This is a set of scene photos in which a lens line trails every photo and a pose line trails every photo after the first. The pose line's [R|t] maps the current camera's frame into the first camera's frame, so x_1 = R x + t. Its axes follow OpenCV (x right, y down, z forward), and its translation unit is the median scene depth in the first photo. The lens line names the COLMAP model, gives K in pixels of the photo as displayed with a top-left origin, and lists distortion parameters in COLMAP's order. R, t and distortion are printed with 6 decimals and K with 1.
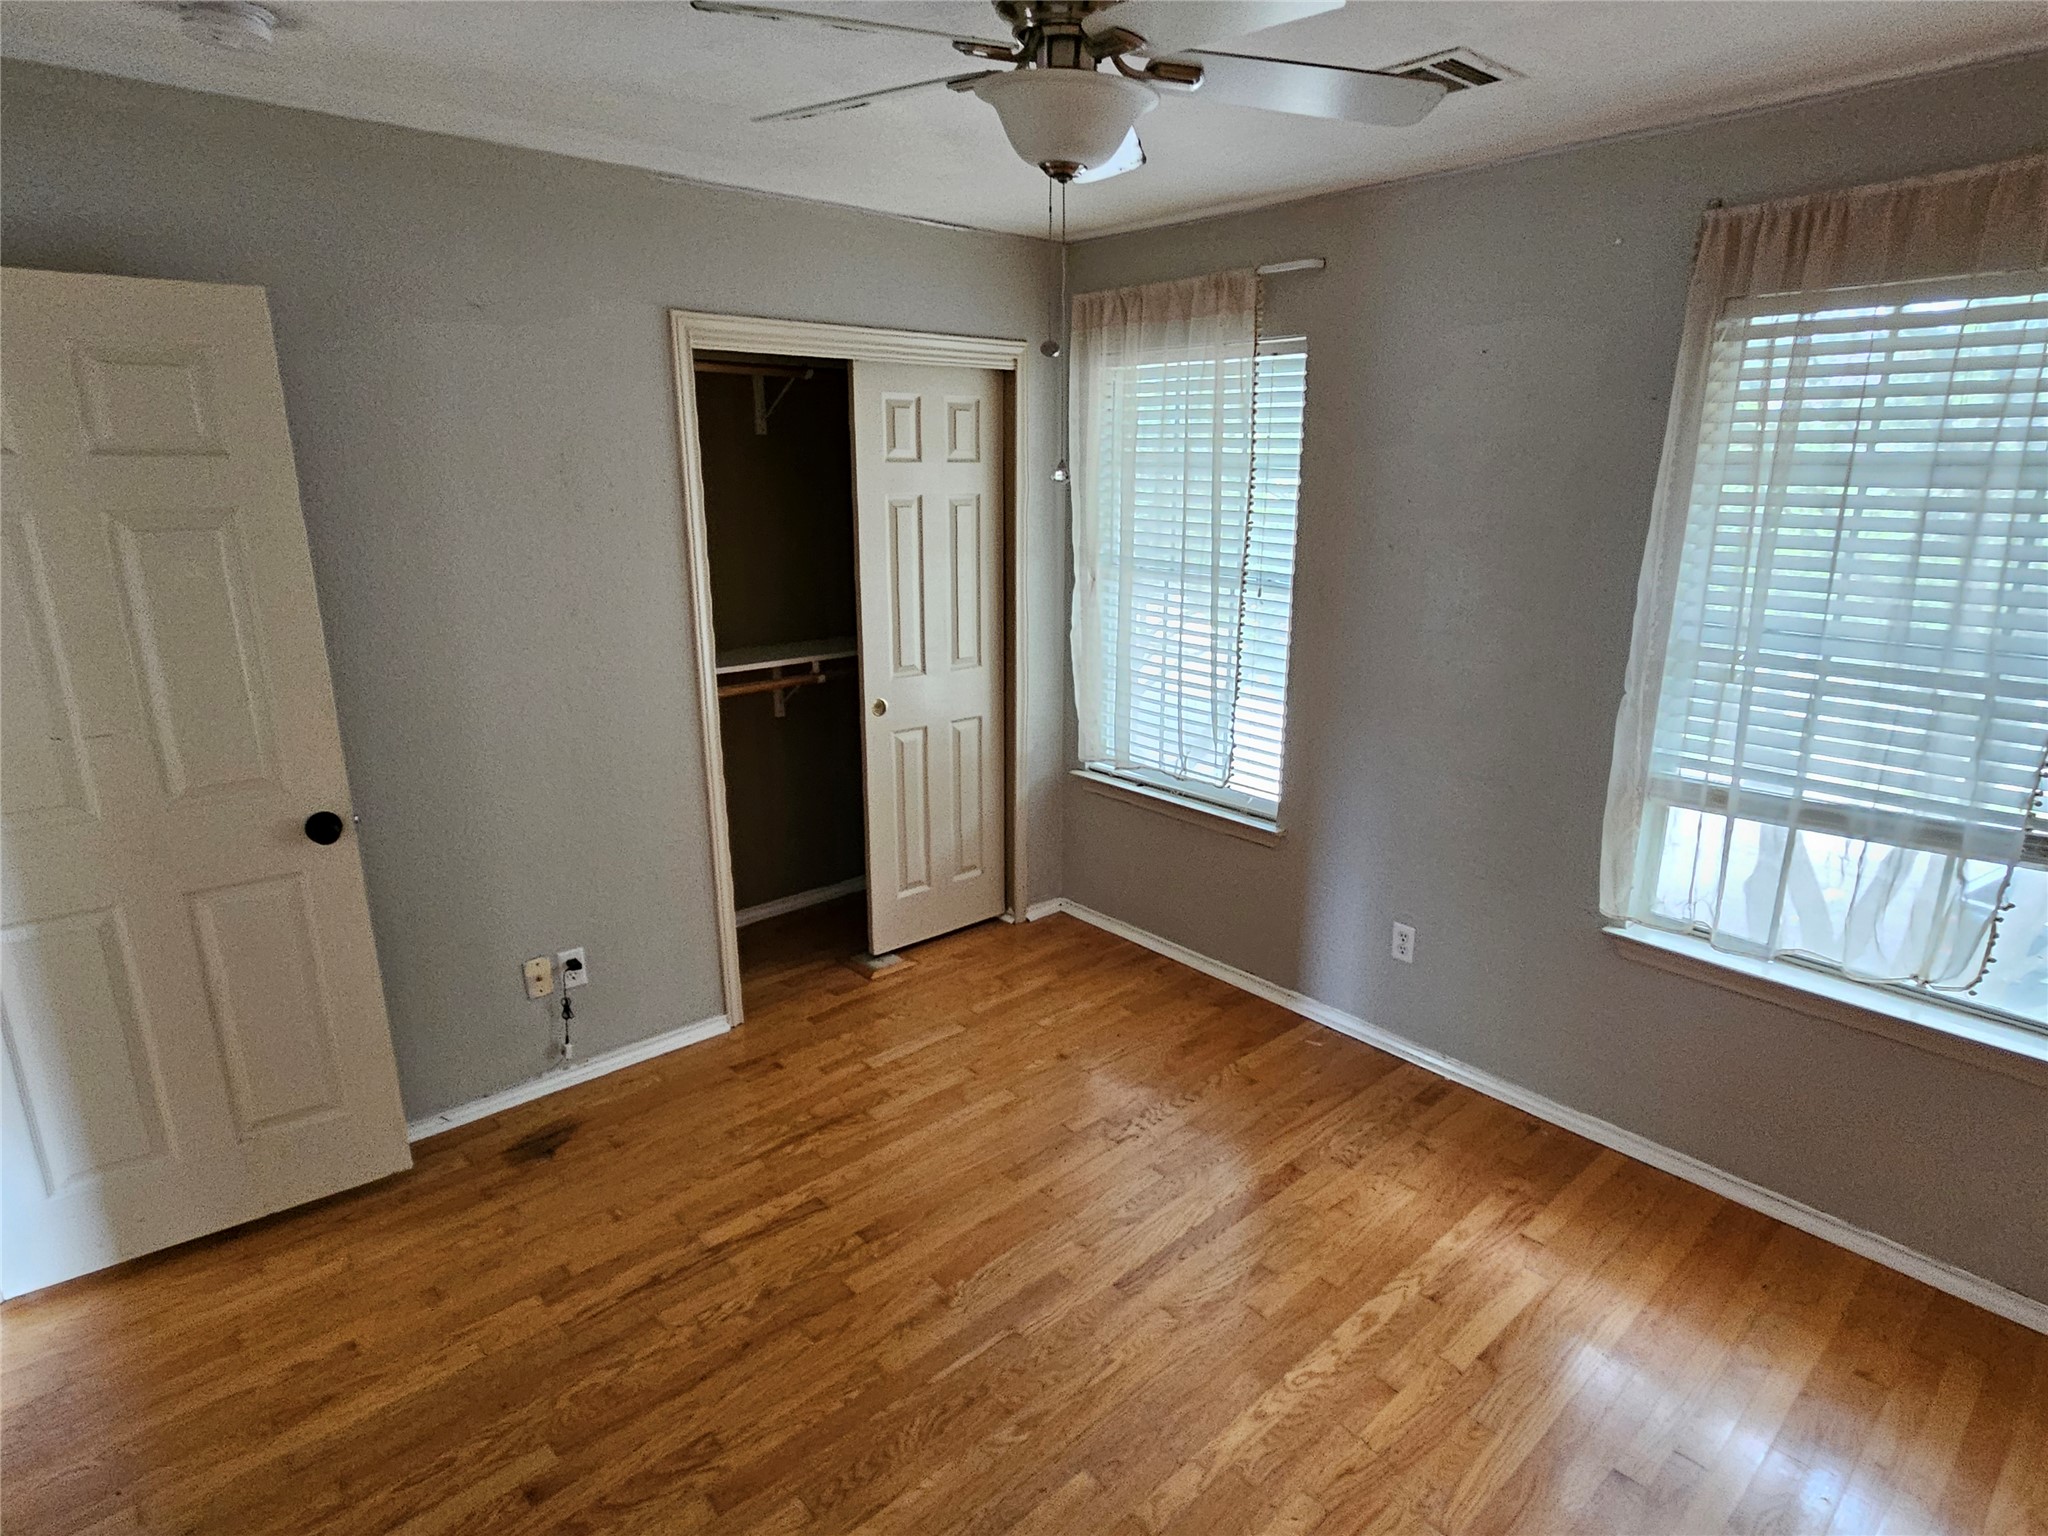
lens RADIAL K [[1108.5, 0, 1040.7], [0, 1108.5, 764.1], [0, 0, 1]] dist [-0.003277, 0.002393]
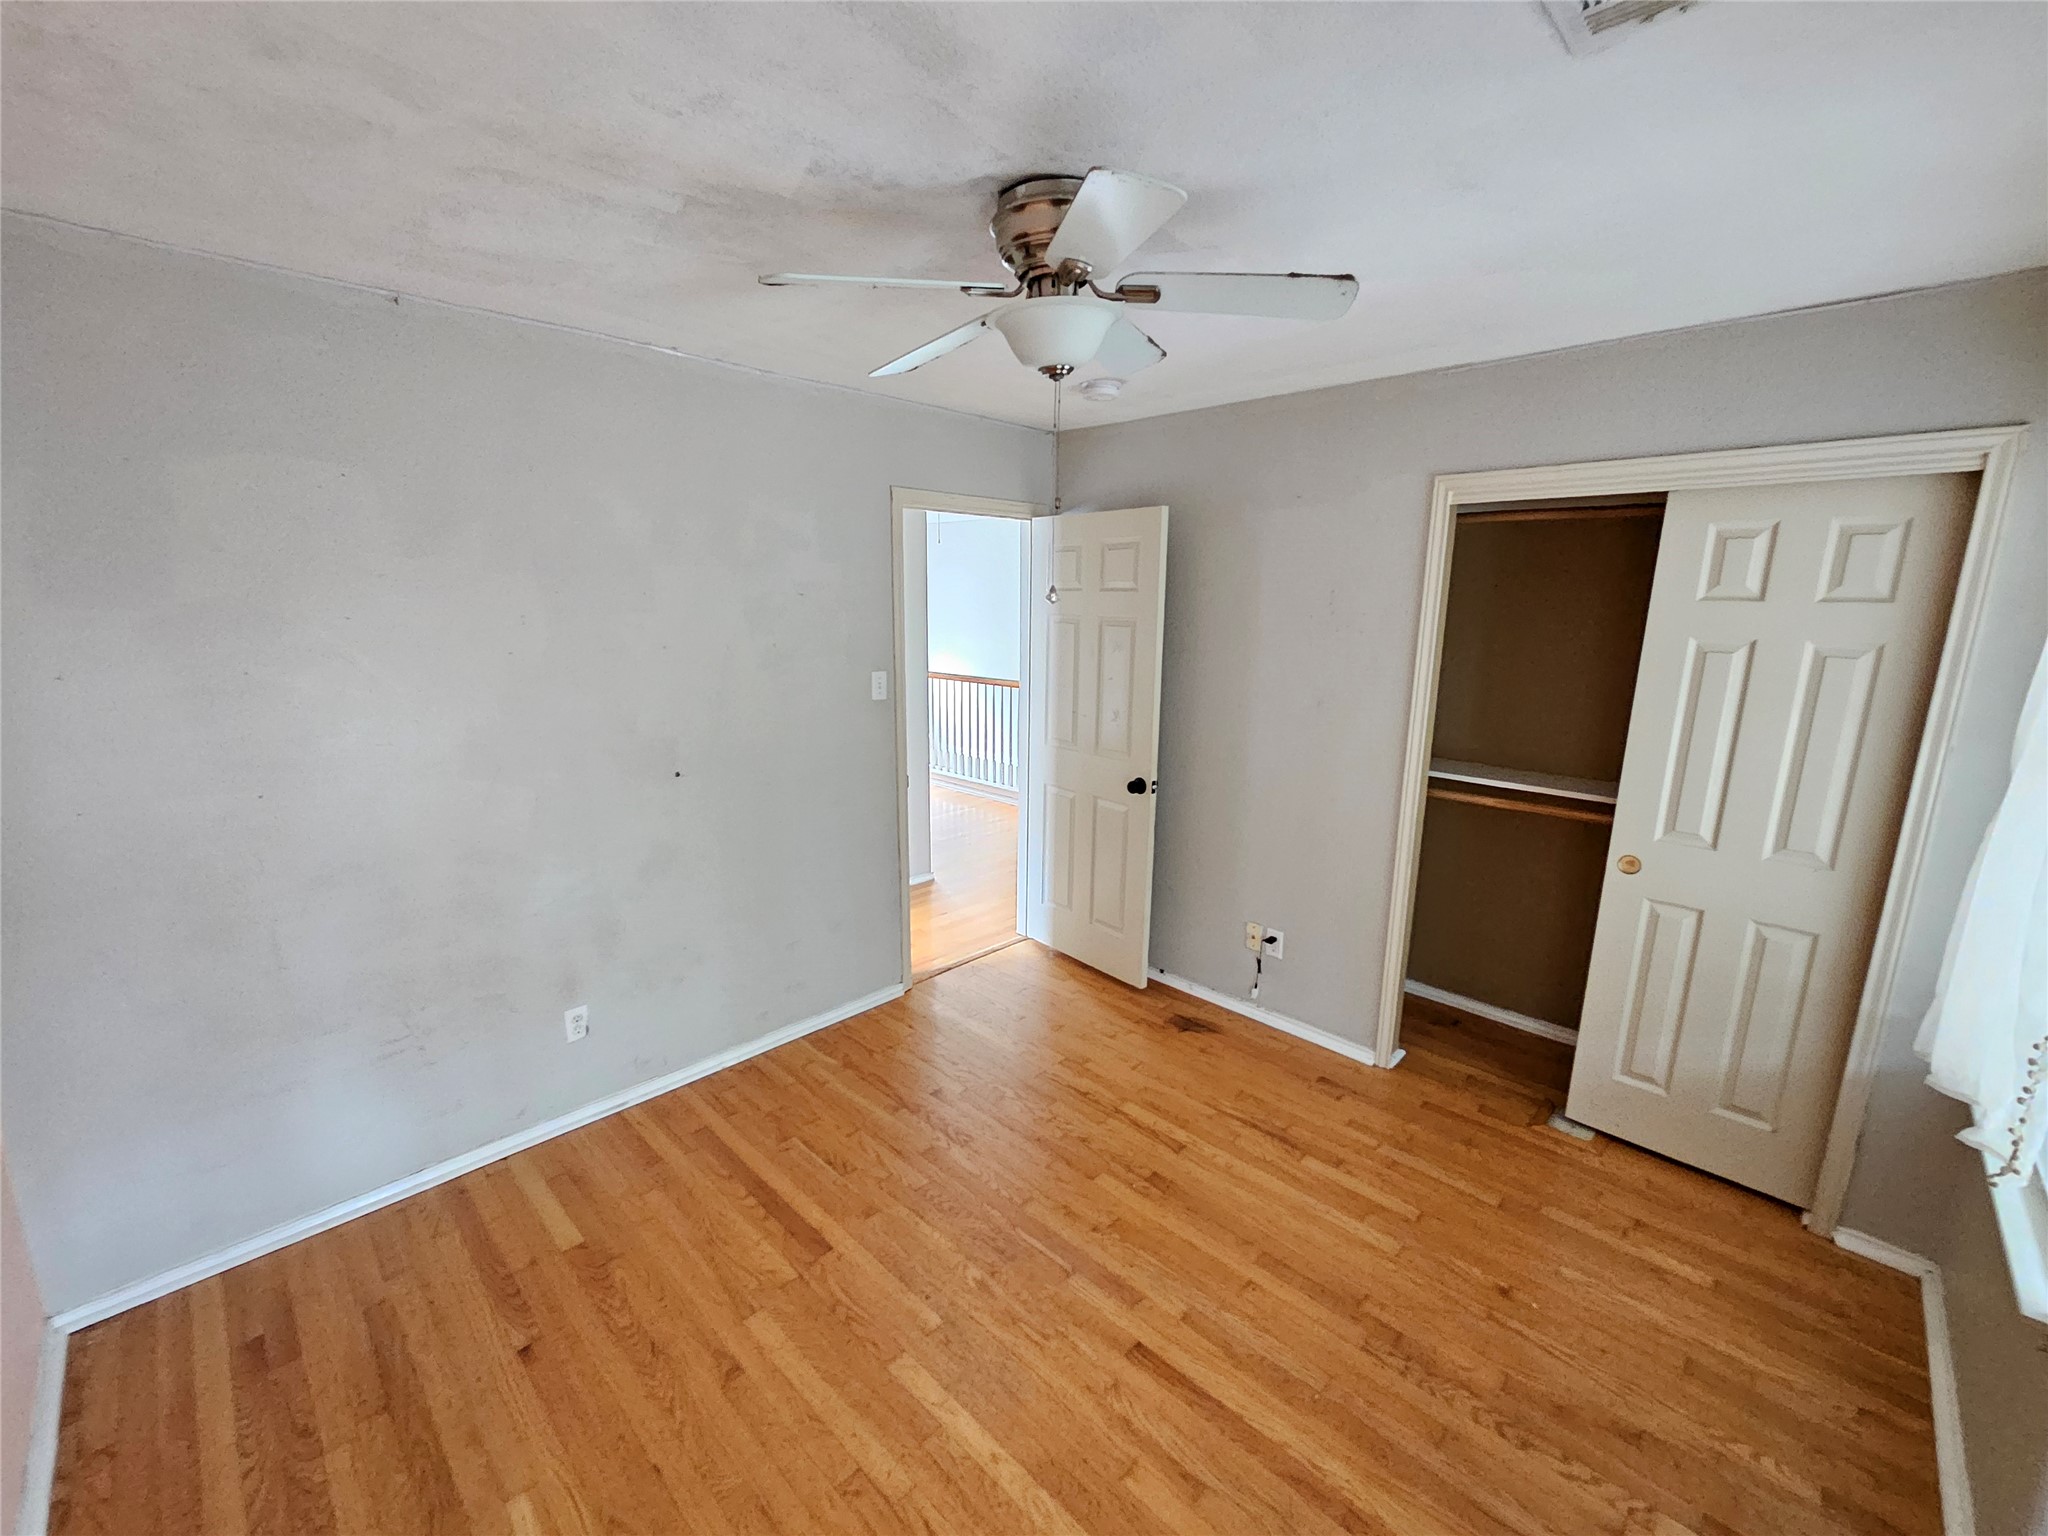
lens RADIAL K [[839.8, 0, 1026.9], [0, 839.8, 764.7], [0, 0, 1]] dist [-0.001419, 0.000847]
pose [[0.062820, 0.194121, -0.978964, 0.565418], [-0.273084, 0.946810, 0.170221, -0.130125], [0.959937, 0.256646, 0.112490, 0.495909]]
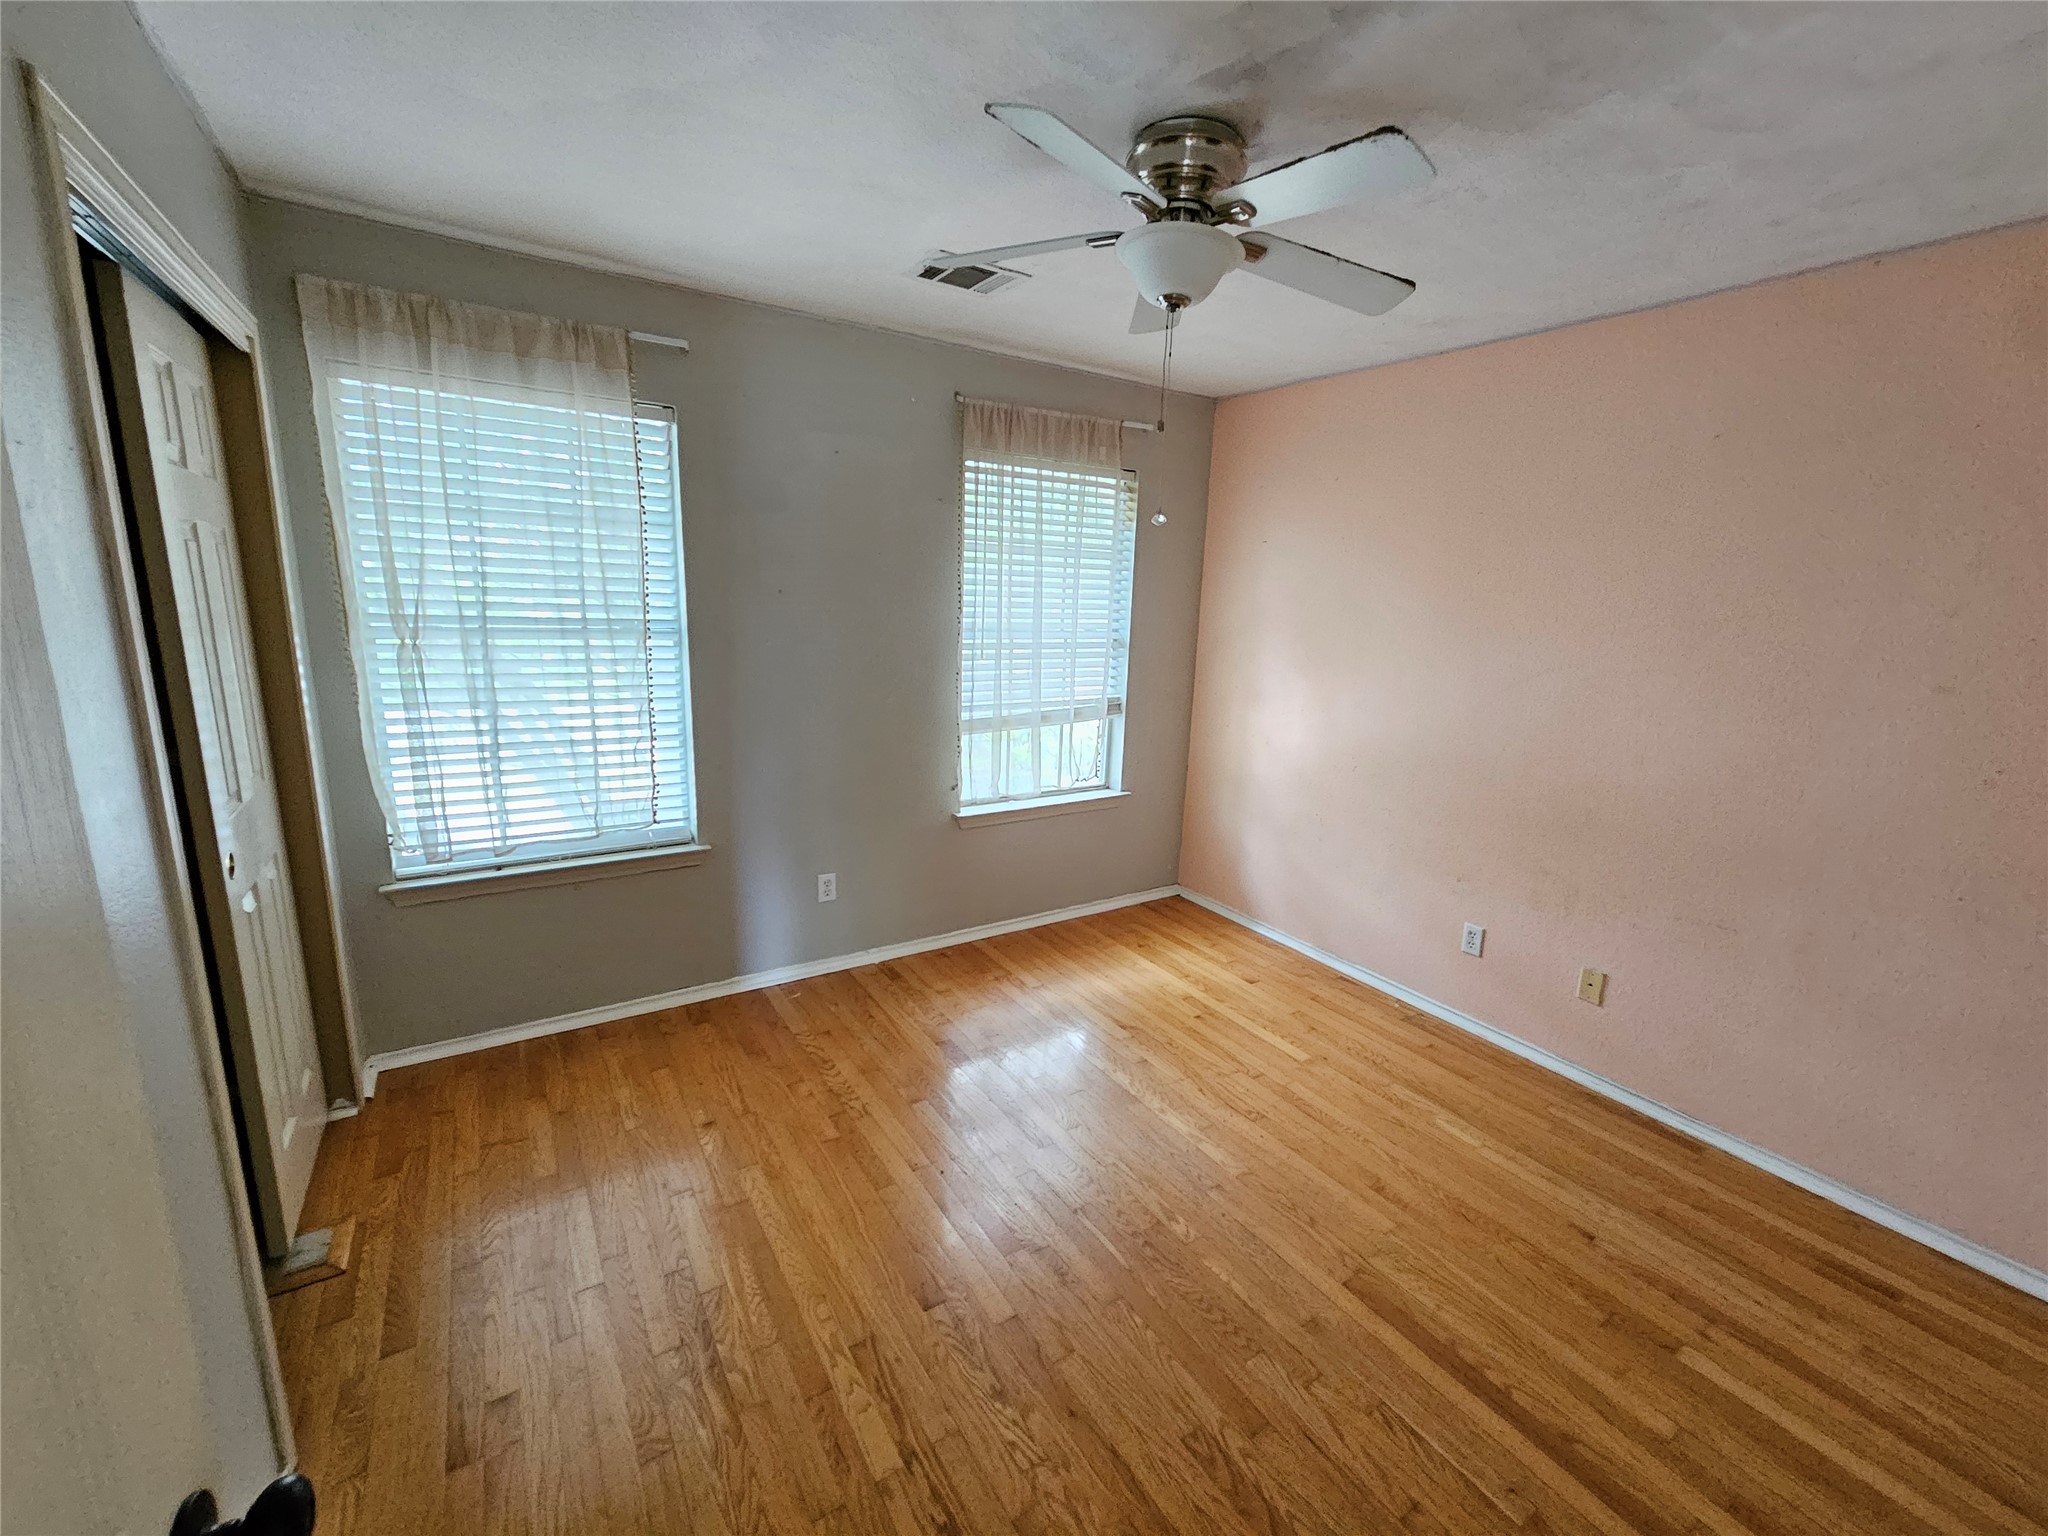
lens RADIAL K [[839.8, 0, 1029.4], [0, 839.8, 764.7], [0, 0, 1]] dist [-0.001419, 0.000847]
pose [[0.156968, -0.202252, 0.966672, -0.599189], [0.223560, 0.960675, 0.164695, -0.096300], [-0.961968, 0.190257, 0.196011, 0.550562]]
